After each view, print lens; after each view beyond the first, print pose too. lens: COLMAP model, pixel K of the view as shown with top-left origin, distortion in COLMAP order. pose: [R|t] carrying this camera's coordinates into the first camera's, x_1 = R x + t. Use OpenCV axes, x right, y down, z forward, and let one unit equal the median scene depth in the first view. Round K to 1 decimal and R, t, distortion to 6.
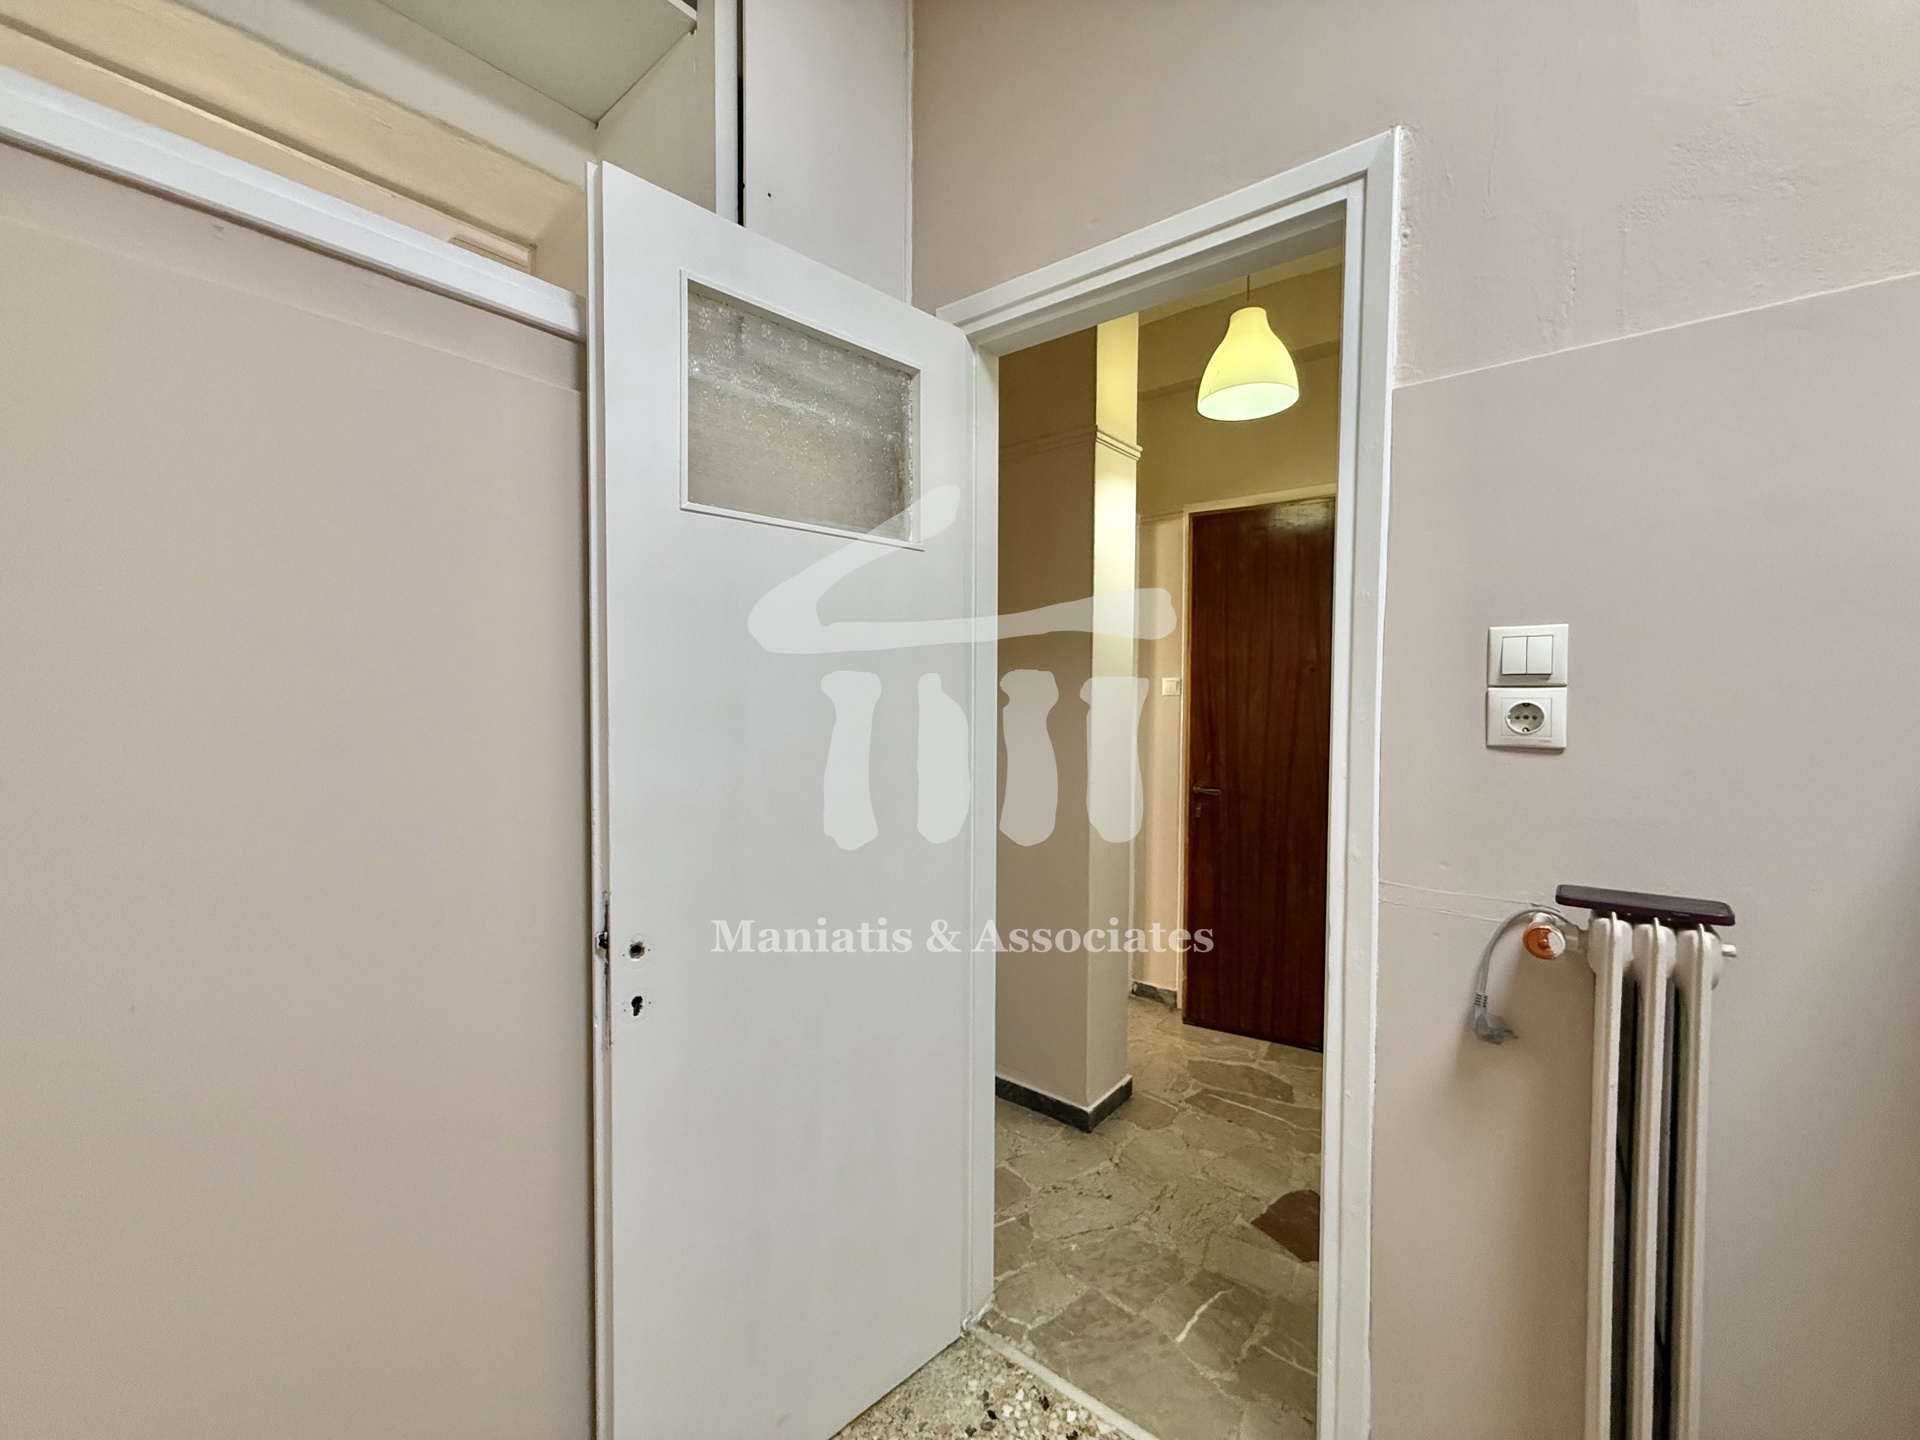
lens RADIAL K [[771.2, 0, 957.9], [0, 771.2, 714.2], [0, 0, 1]] dist [-0.001178, -0.000265]
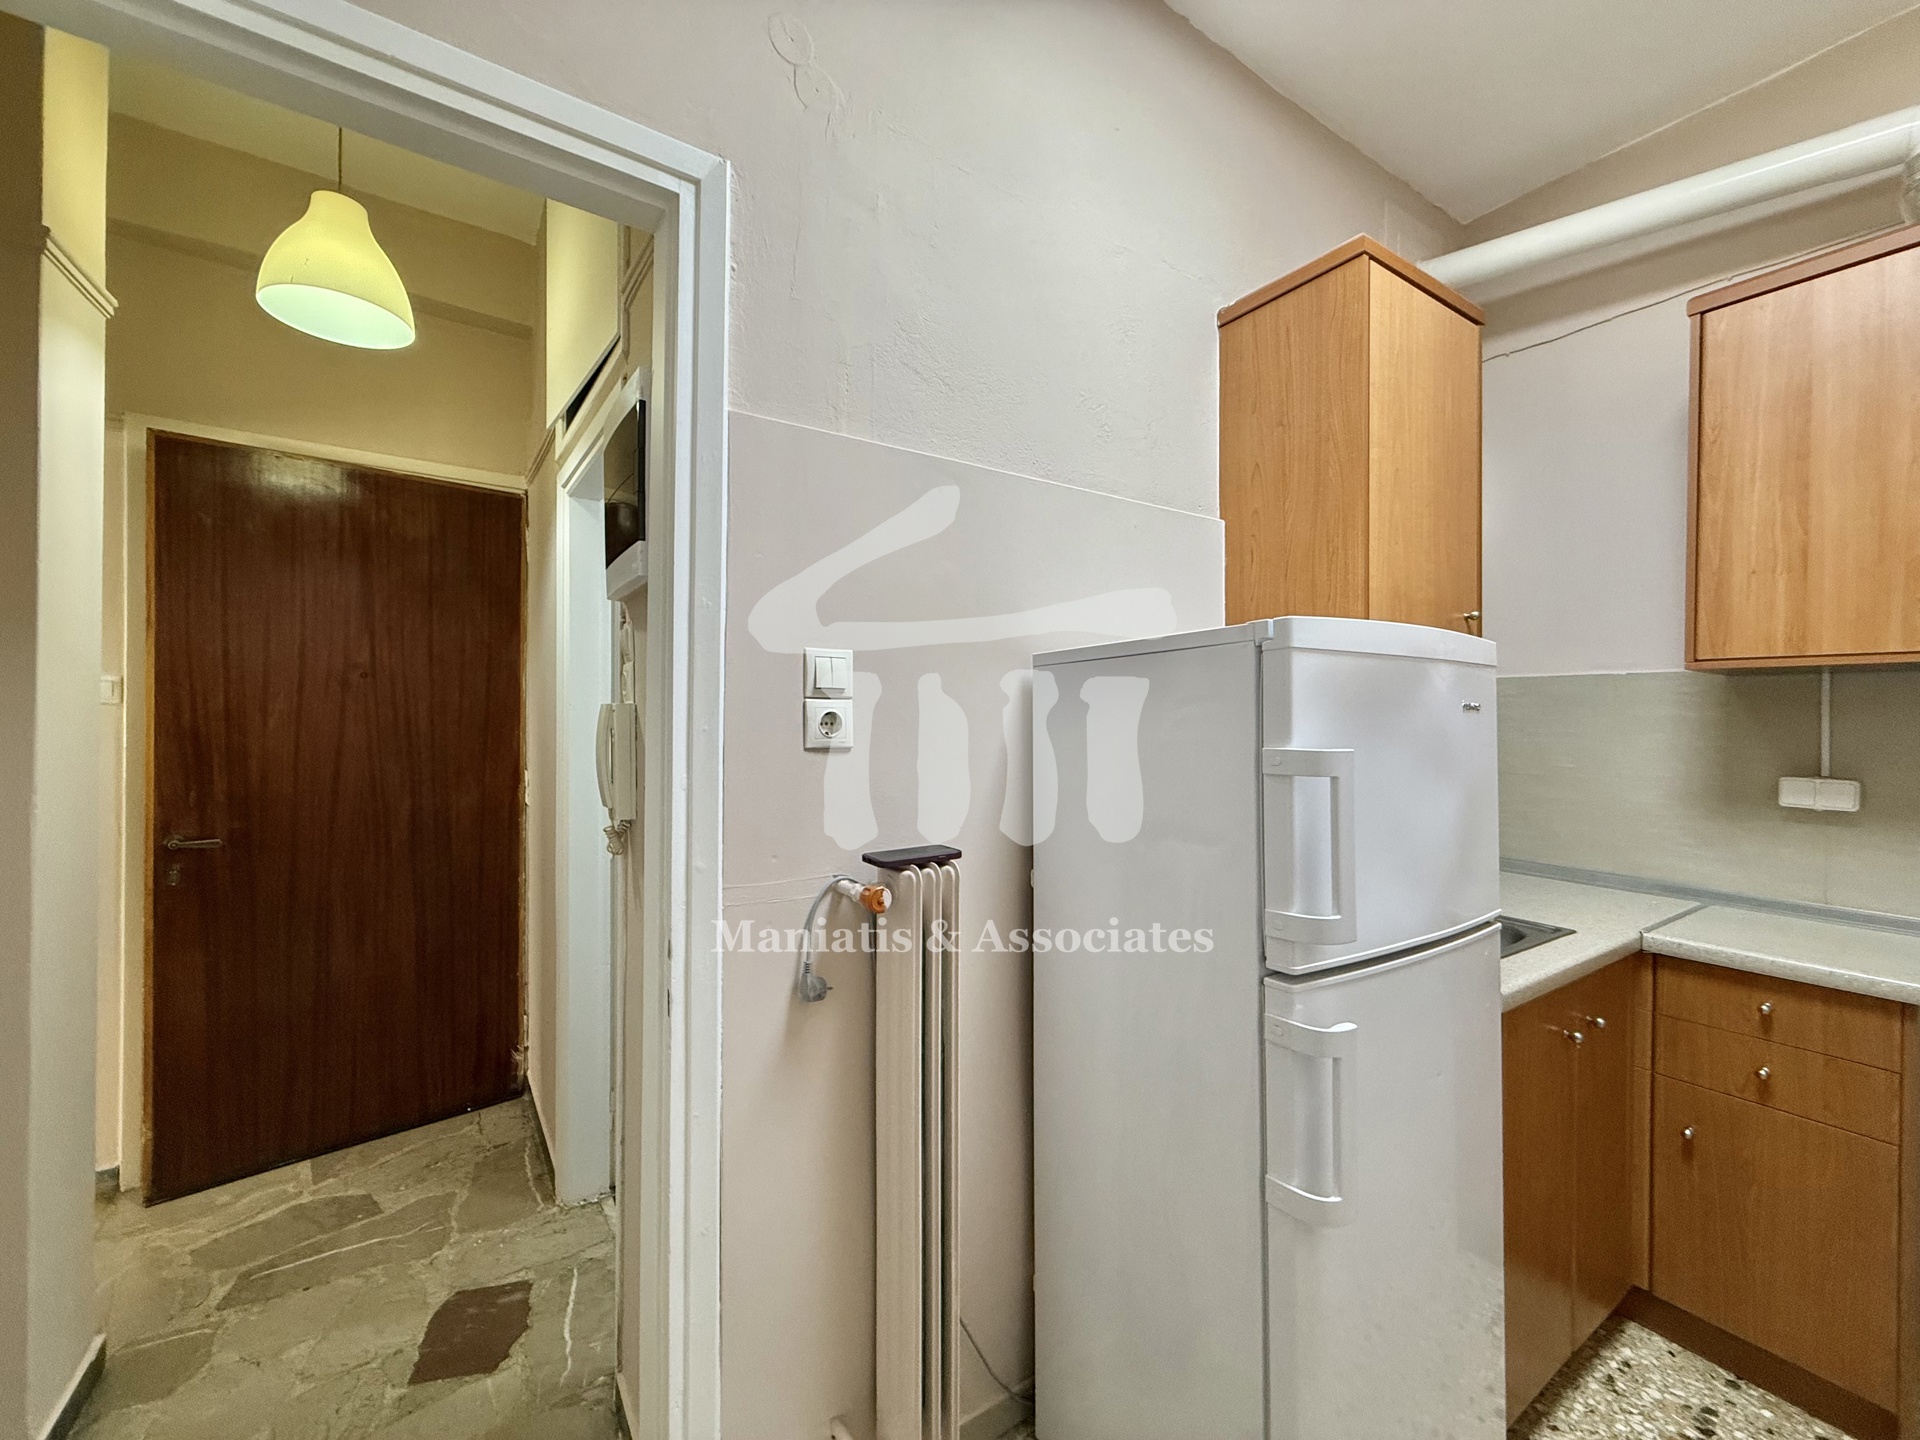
lens RADIAL K [[765.3, 0, 954.8], [0, 765.3, 715.4], [0, 0, 1]] dist [0.000133, 0.000553]
pose [[0.300522, 0.000258, 0.953775, -0.190241], [0.015955, 0.999859, -0.005298, 0.000379], [-0.953641, 0.016810, 0.300475, 0.235249]]
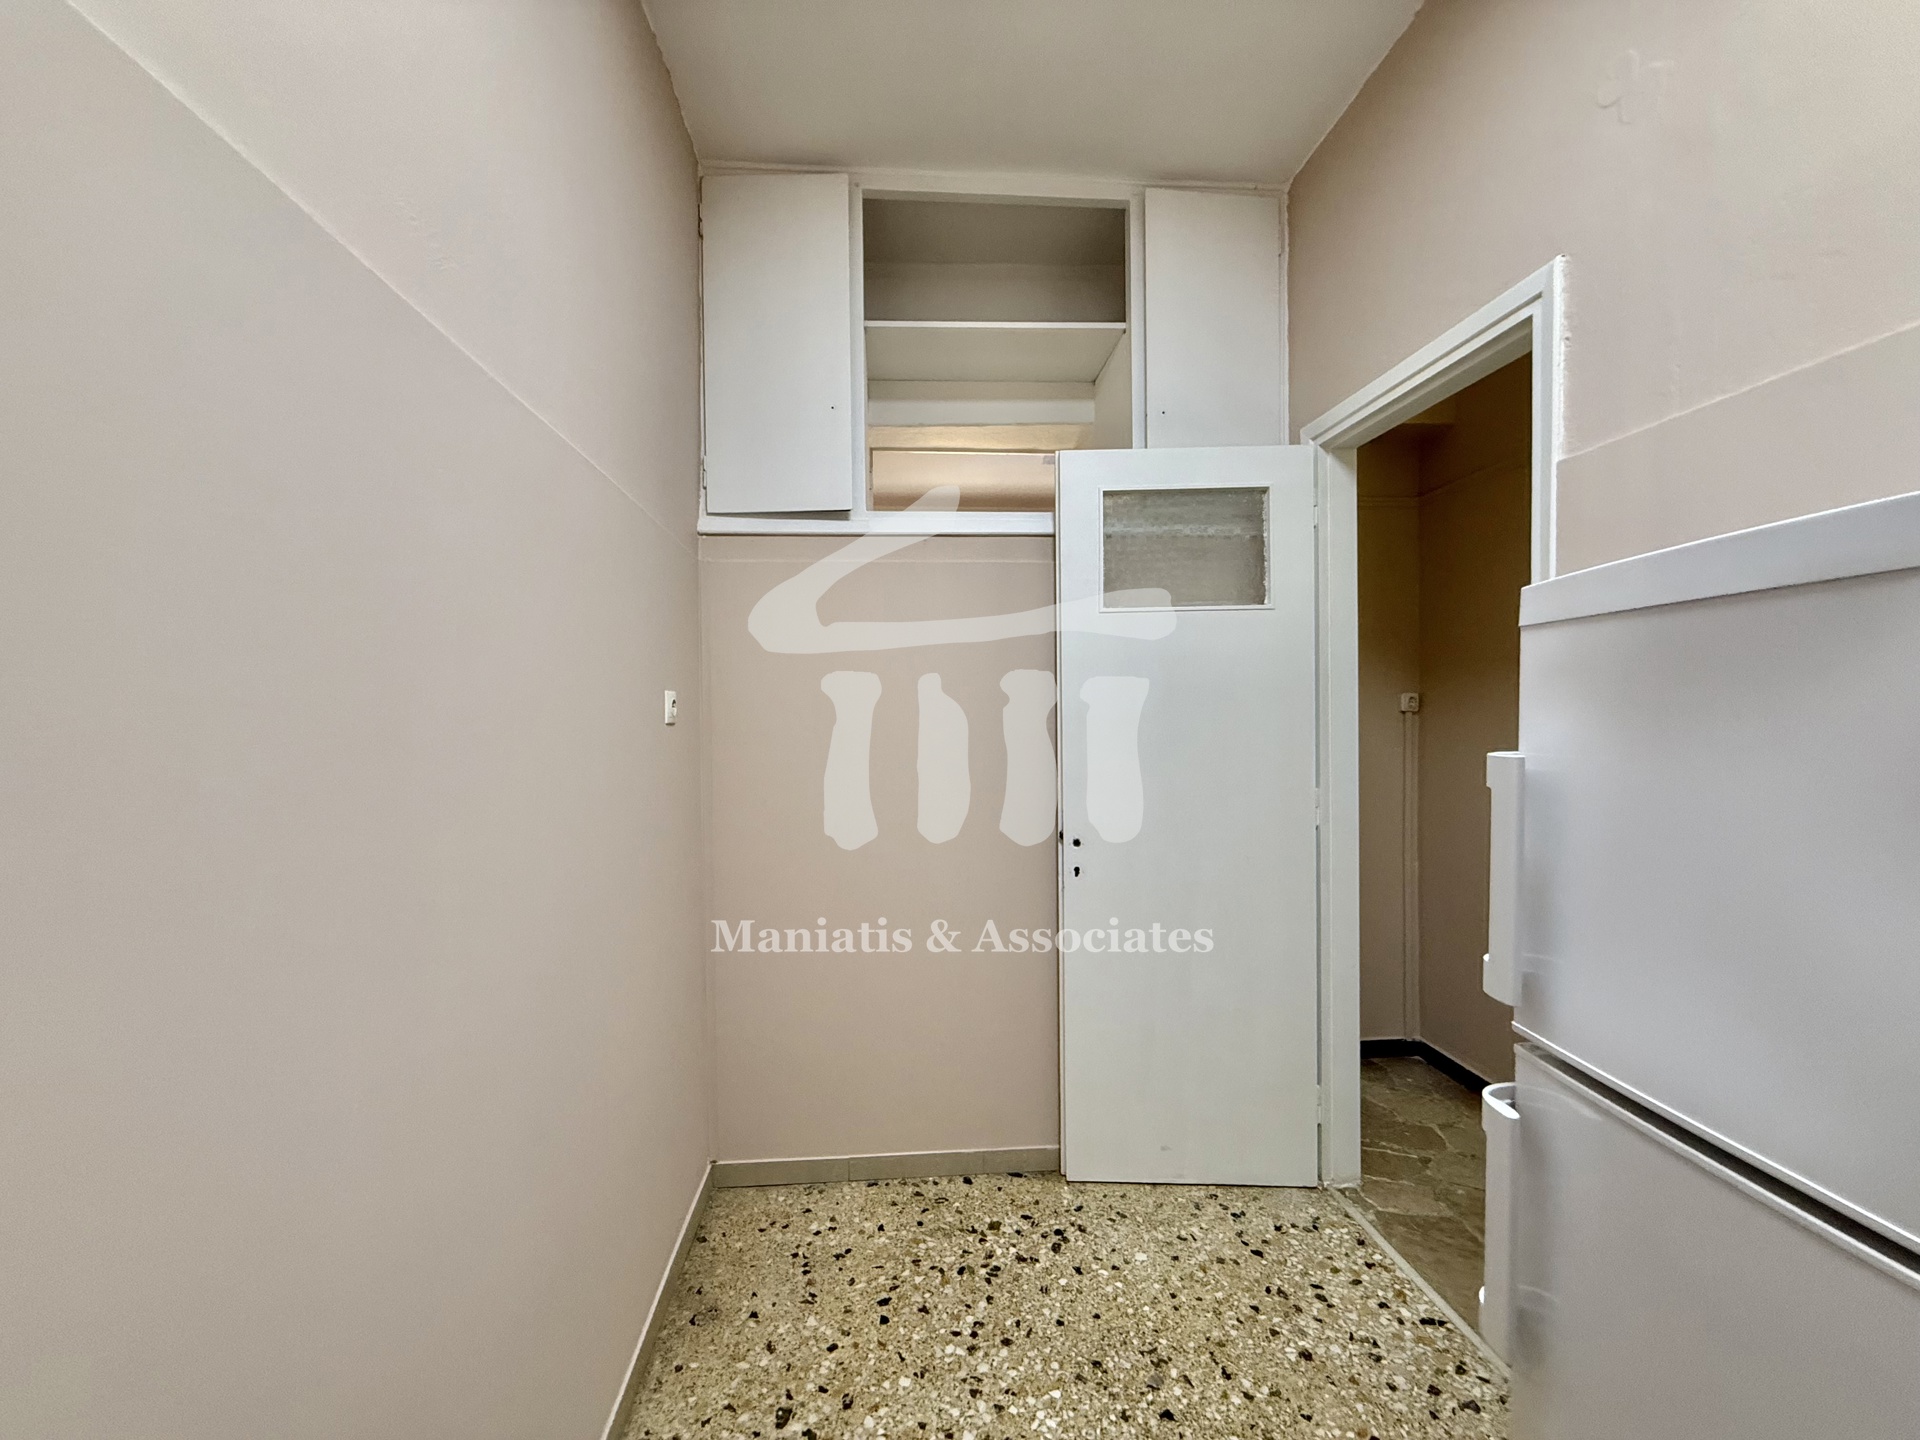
lens RADIAL K [[759.2, 0, 953.1], [0, 759.2, 720.1], [0, 0, 1]] dist [-0.002670, -0.000562]
pose [[0.690071, -0.004421, -0.723728, 0.453266], [-0.007318, 0.999888, -0.013085, 0.014522], [0.723705, 0.014326, 0.689961, -0.330456]]
